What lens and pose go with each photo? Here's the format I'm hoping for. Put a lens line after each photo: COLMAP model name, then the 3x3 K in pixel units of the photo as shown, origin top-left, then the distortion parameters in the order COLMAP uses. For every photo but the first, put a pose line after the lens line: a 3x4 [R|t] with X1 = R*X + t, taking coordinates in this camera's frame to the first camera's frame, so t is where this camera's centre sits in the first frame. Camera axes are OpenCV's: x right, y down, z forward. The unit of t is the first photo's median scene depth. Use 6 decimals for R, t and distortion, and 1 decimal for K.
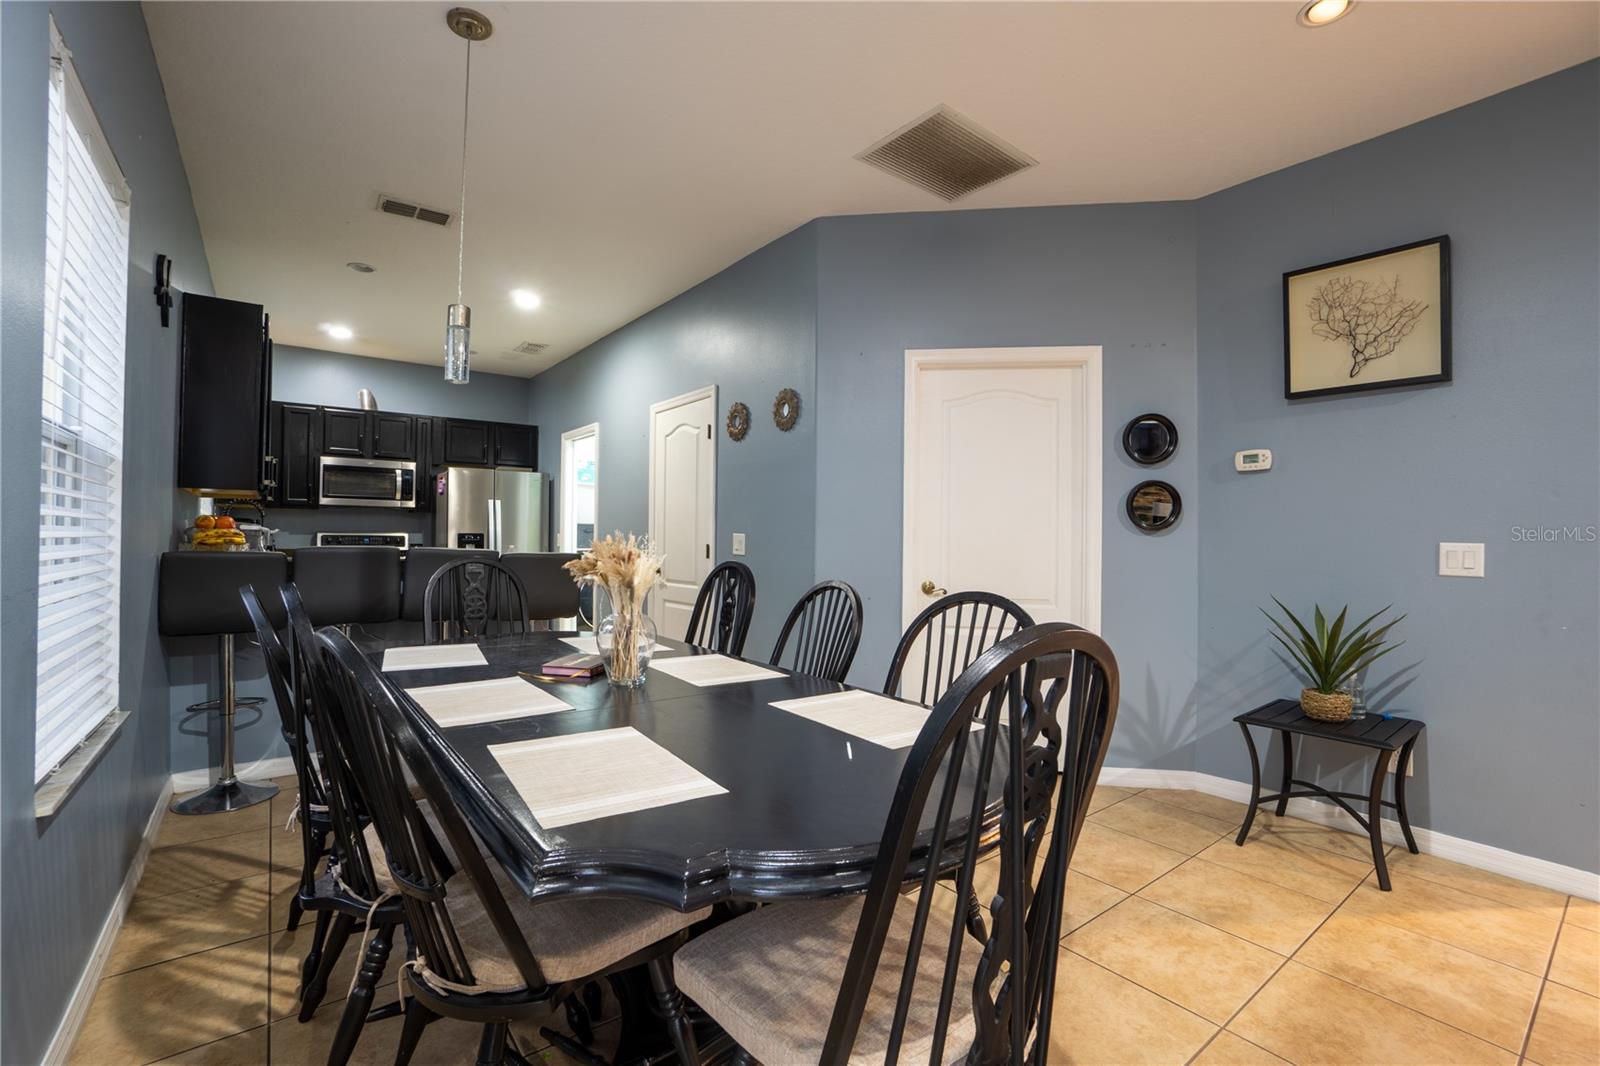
lens RADIAL K [[703.0, 0, 796.6], [0, 703.0, 537.8], [0, 0, 1]] dist [-0.053941, 0.014982]
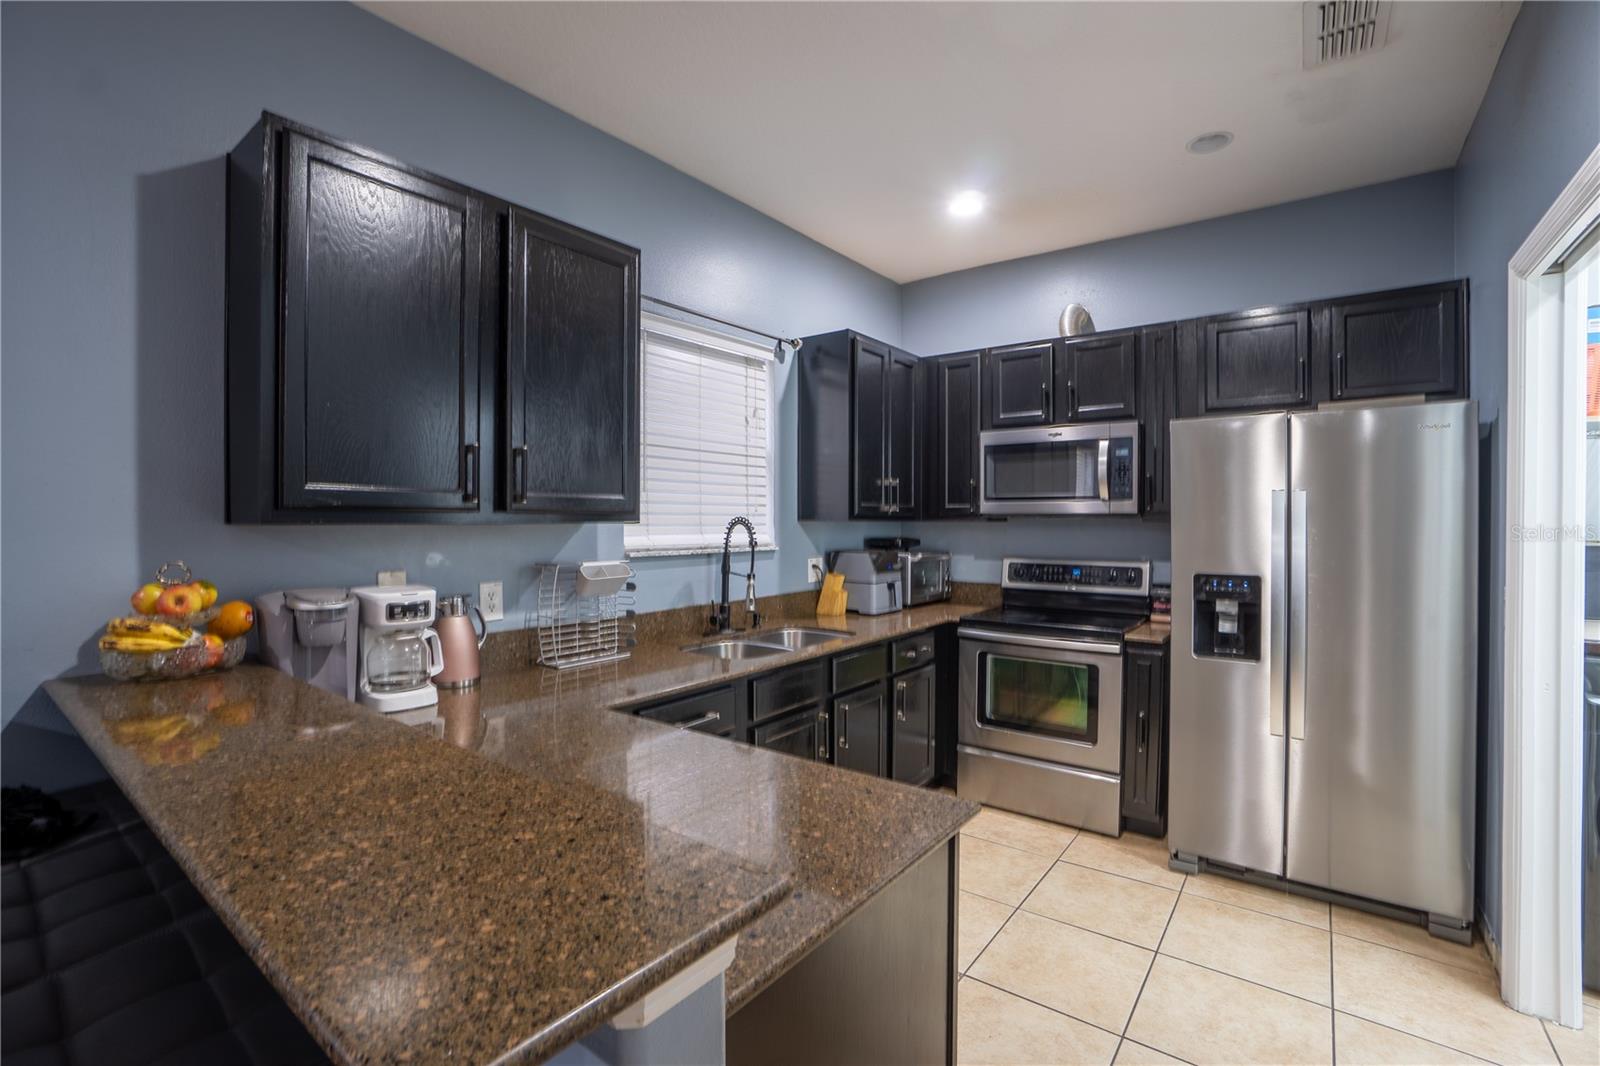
lens RADIAL K [[703.0, 0, 795.5], [0, 703.0, 532.3], [0, 0, 1]] dist [-0.053941, 0.014982]
pose [[0.258847, 0.007563, -0.965889, -0.257327], [0.000057, 0.999969, 0.007845, -0.063031], [0.965918, -0.002085, 0.258838, 1.181681]]
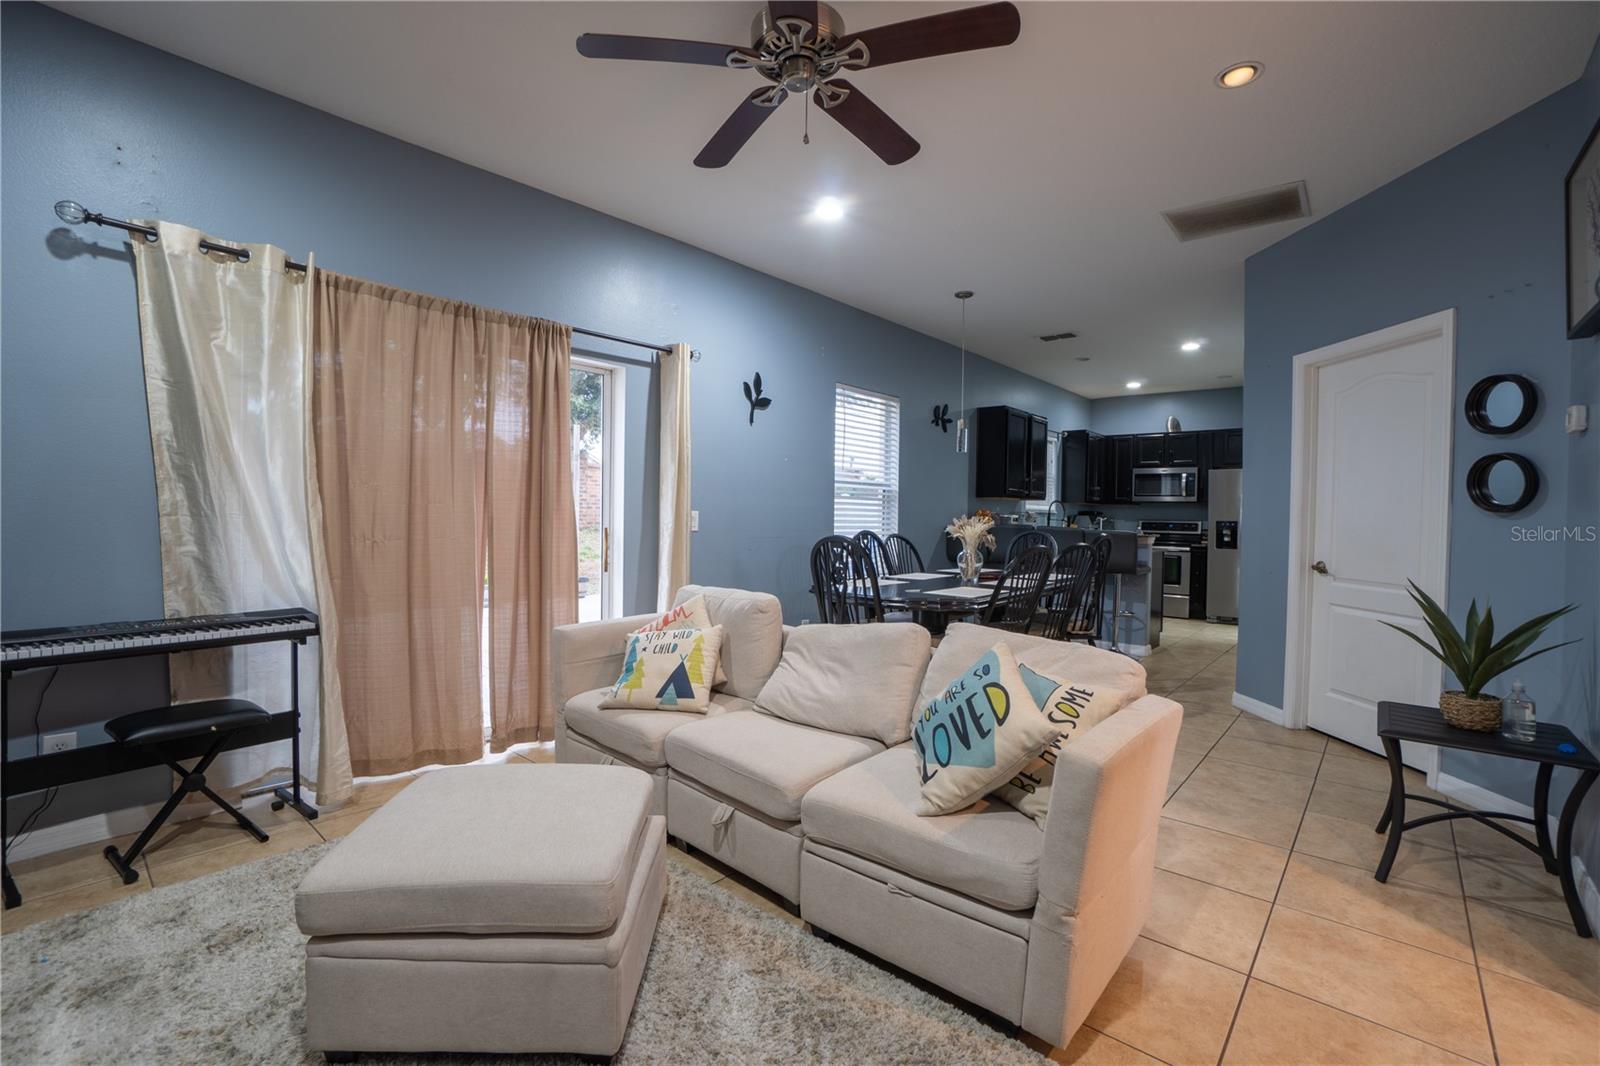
lens RADIAL K [[703.0, 0, 793.8], [0, 703.0, 528.4], [0, 0, 1]] dist [-0.053941, 0.014982]
pose [[0.191263, 0.012551, -0.981458, 1.100910], [-0.018527, 0.999786, 0.009175, 0.017570], [0.981364, 0.016428, 0.191455, -0.009025]]
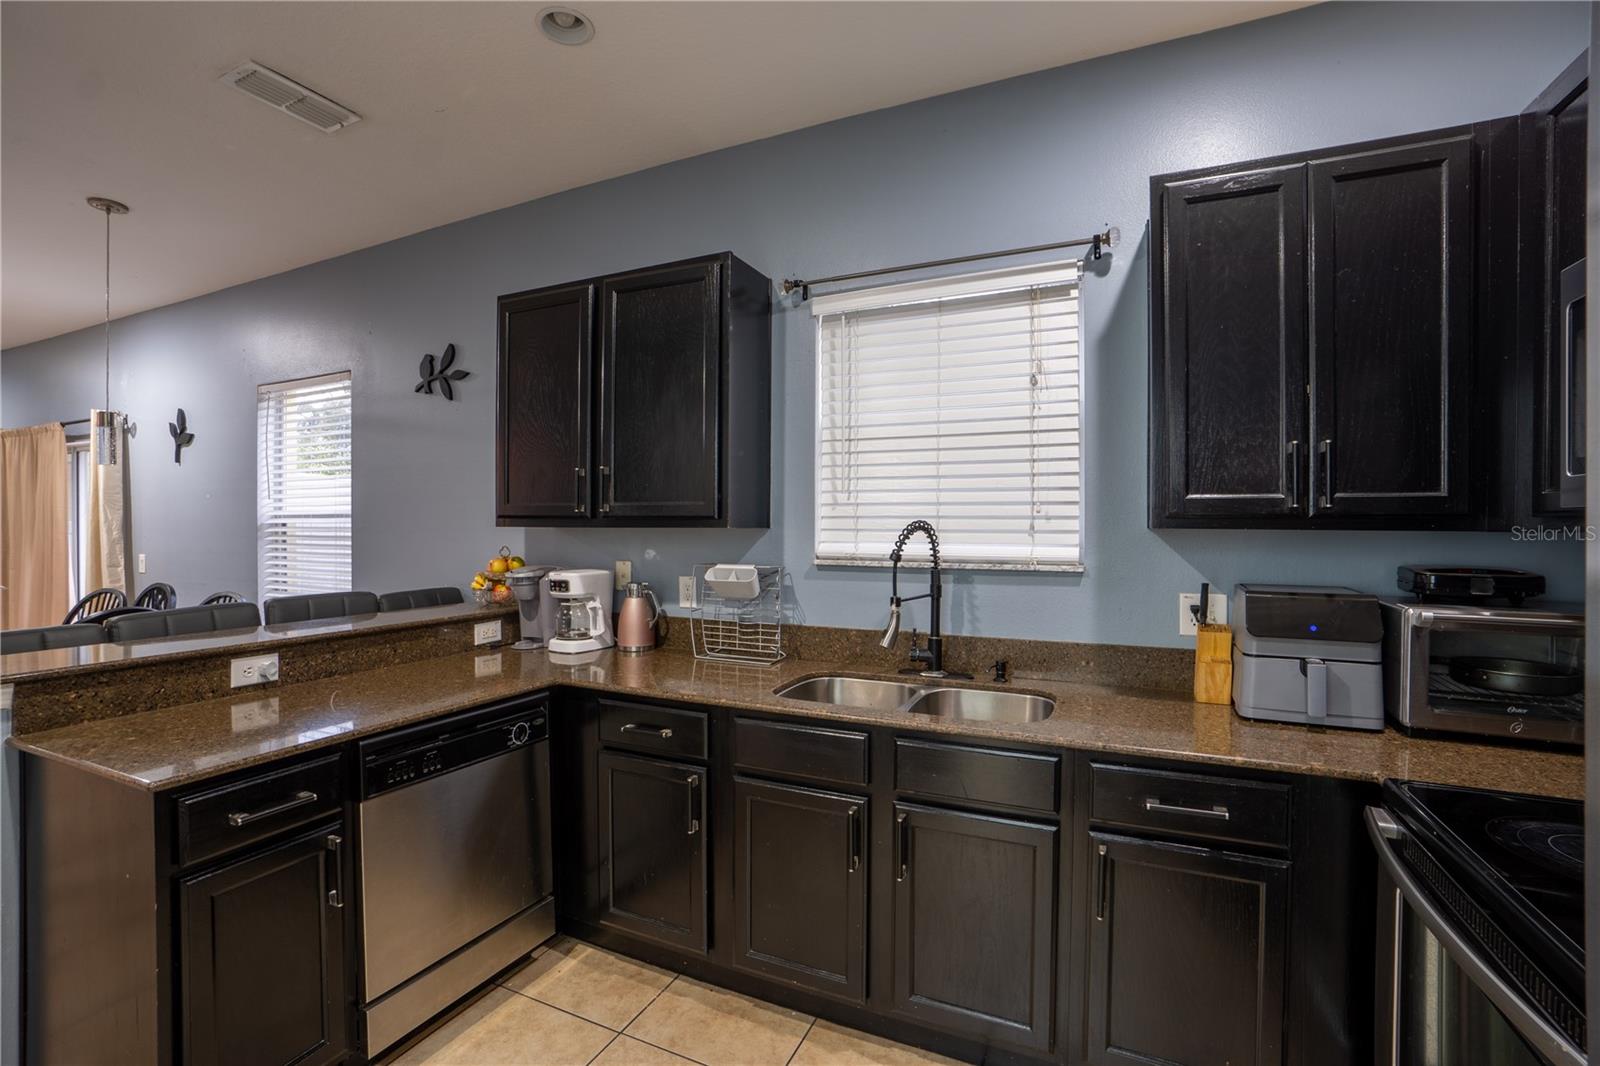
lens RADIAL K [[703.0, 0, 801.9], [0, 703.0, 530.0], [0, 0, 1]] dist [-0.053941, 0.014982]
pose [[-0.883936, -0.010441, -0.467491, -0.680655], [-0.012371, 0.999923, 0.001059, -0.066051], [0.467444, 0.006720, -0.883997, 1.808985]]
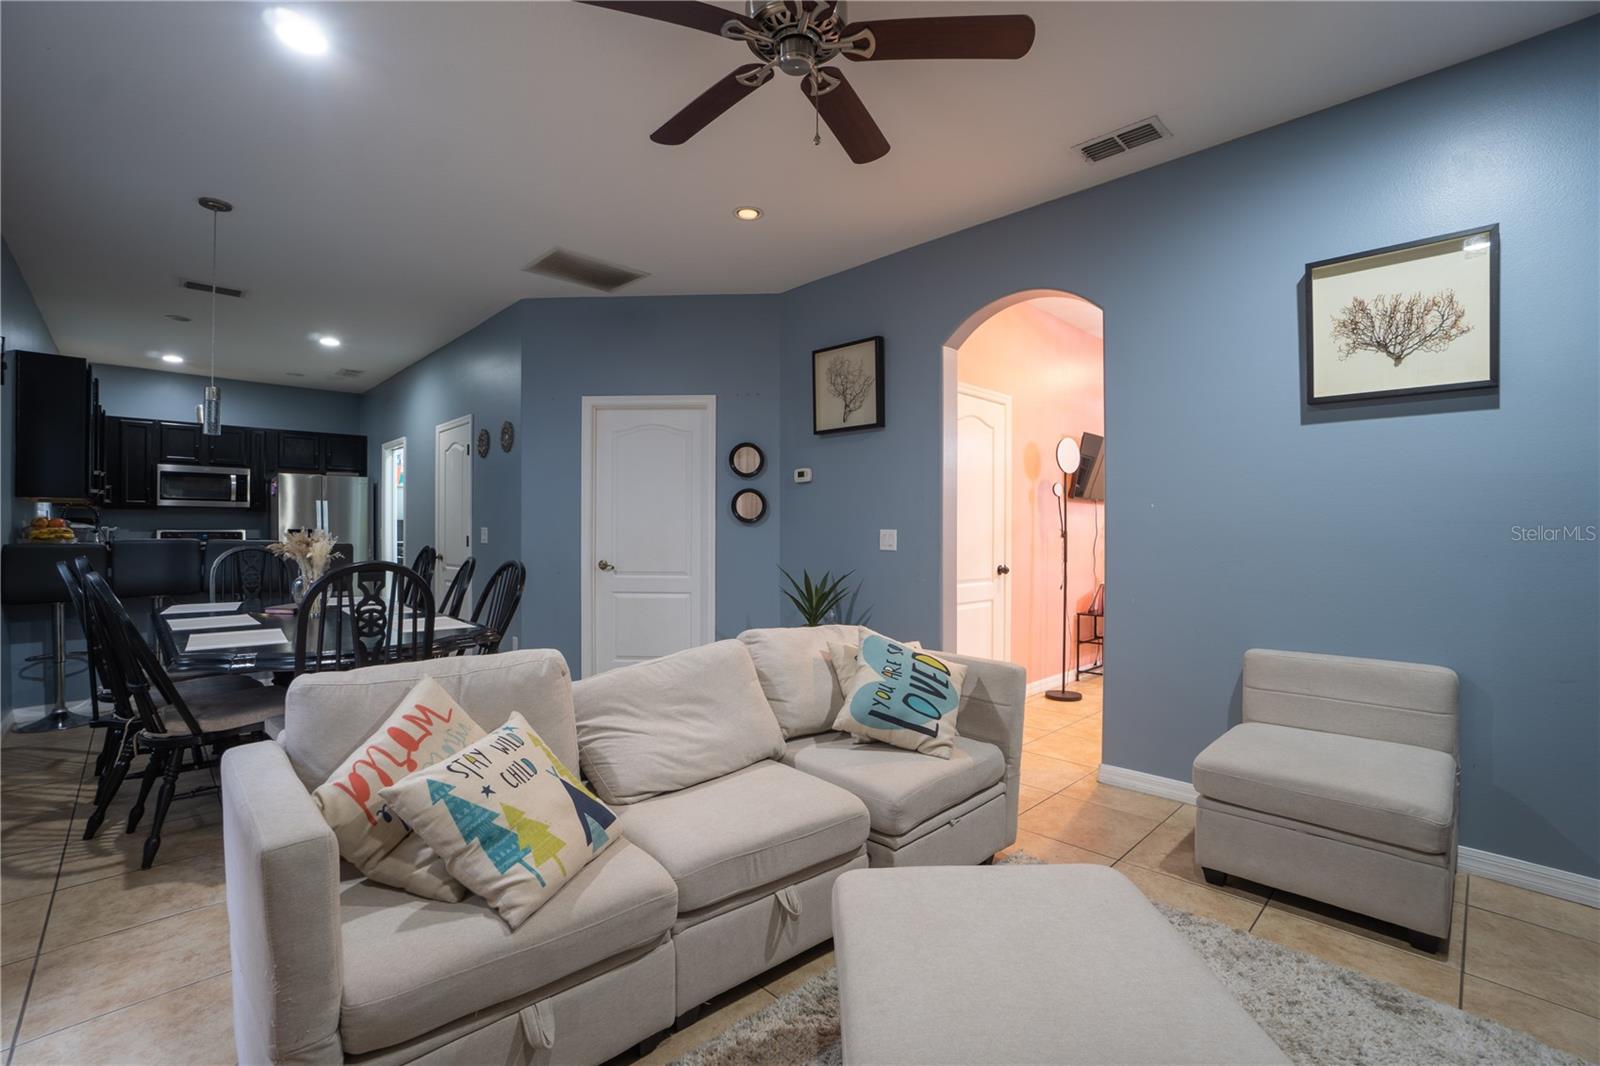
lens RADIAL K [[703.0, 0, 806.2], [0, 703.0, 534.3], [0, 0, 1]] dist [-0.053941, 0.014982]
pose [[0.992233, -0.010784, 0.123924, 0.426329], [0.010123, 0.999931, 0.005957, 0.006934], [-0.123980, -0.004656, 0.992274, -0.459237]]
